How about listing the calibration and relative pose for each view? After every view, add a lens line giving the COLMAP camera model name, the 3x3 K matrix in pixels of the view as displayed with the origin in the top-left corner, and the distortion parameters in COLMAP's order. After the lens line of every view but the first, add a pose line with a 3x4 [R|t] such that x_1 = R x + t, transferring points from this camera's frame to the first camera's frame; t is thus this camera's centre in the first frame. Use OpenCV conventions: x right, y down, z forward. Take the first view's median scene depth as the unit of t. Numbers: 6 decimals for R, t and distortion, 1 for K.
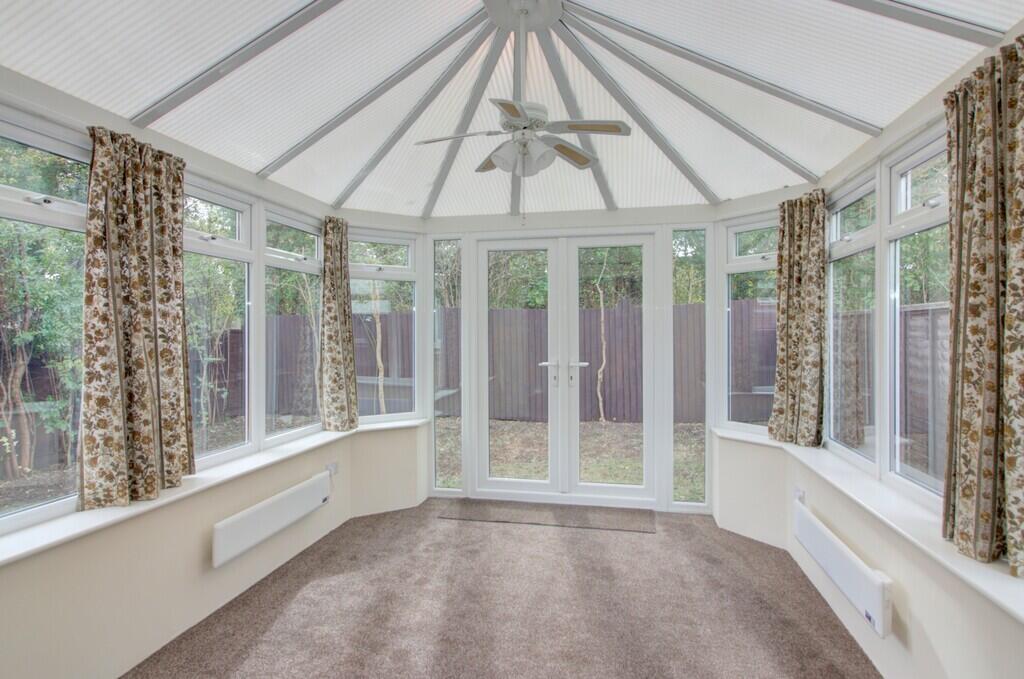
lens RADIAL K [[526.1, 0, 512.1], [0, 526.1, 338.7], [0, 0, 1]] dist [-0.001693, -0.000246]
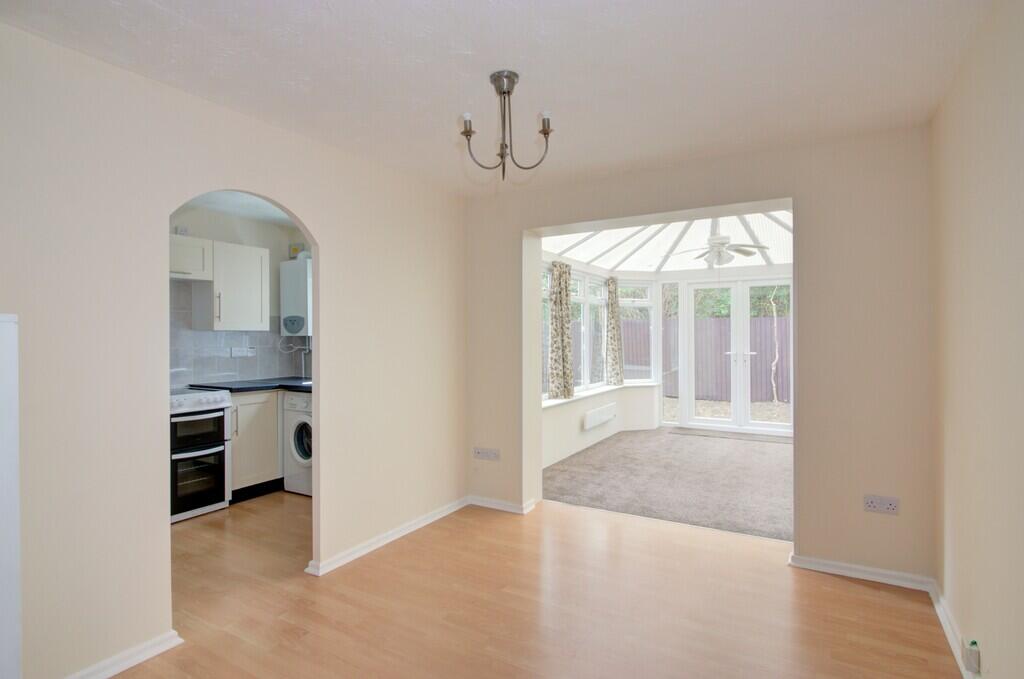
lens RADIAL K [[526.1, 0, 510.6], [0, 526.1, 337.3], [0, 0, 1]] dist [-0.001693, -0.000246]
pose [[0.946065, -0.002244, -0.323969, -0.062621], [-0.000806, 0.999957, -0.009281, 0.013779], [0.323975, 0.009042, 0.946022, -0.971966]]
